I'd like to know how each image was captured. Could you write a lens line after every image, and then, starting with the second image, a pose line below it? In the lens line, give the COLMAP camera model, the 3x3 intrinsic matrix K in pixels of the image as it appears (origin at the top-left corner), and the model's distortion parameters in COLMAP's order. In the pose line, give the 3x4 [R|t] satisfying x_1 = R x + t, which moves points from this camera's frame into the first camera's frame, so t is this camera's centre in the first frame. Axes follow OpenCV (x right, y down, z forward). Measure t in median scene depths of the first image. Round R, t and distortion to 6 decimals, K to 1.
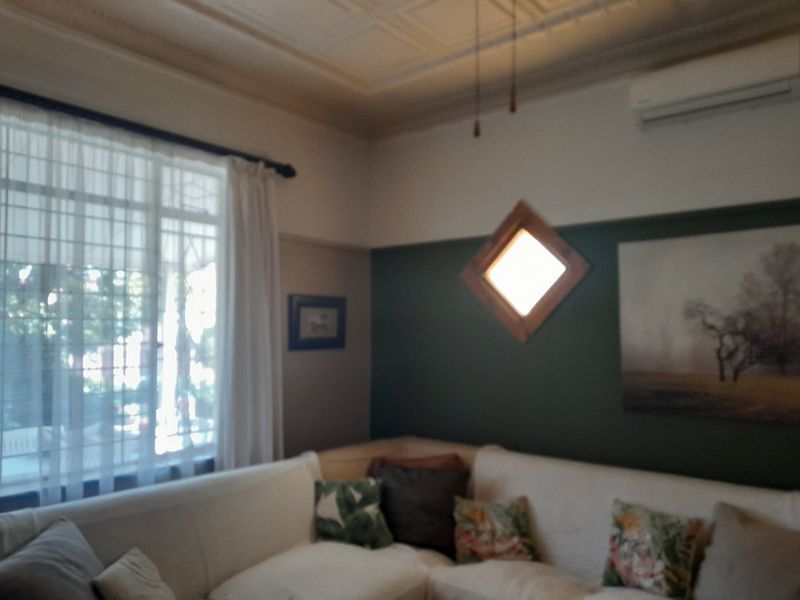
lens RADIAL K [[596.3, 0, 399.0], [0, 596.3, 309.7], [0, 0, 1]] dist [0.006973, -0.000763]
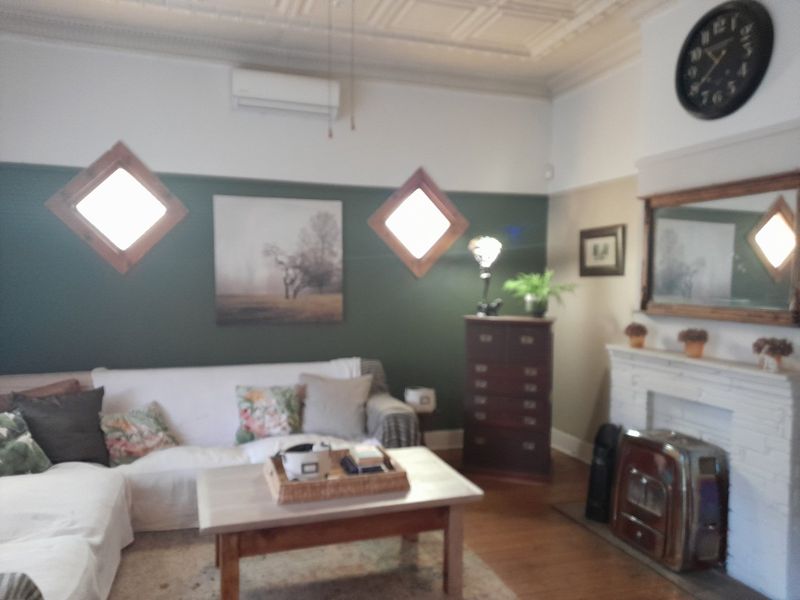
lens RADIAL K [[596.3, 0, 399.0], [0, 596.3, 309.7], [0, 0, 1]] dist [0.006973, -0.000763]
pose [[0.512818, -0.038168, 0.857648, -0.597839], [-0.046660, 0.996295, 0.072238, 0.024588], [-0.857228, -0.077063, 0.509138, -0.009783]]
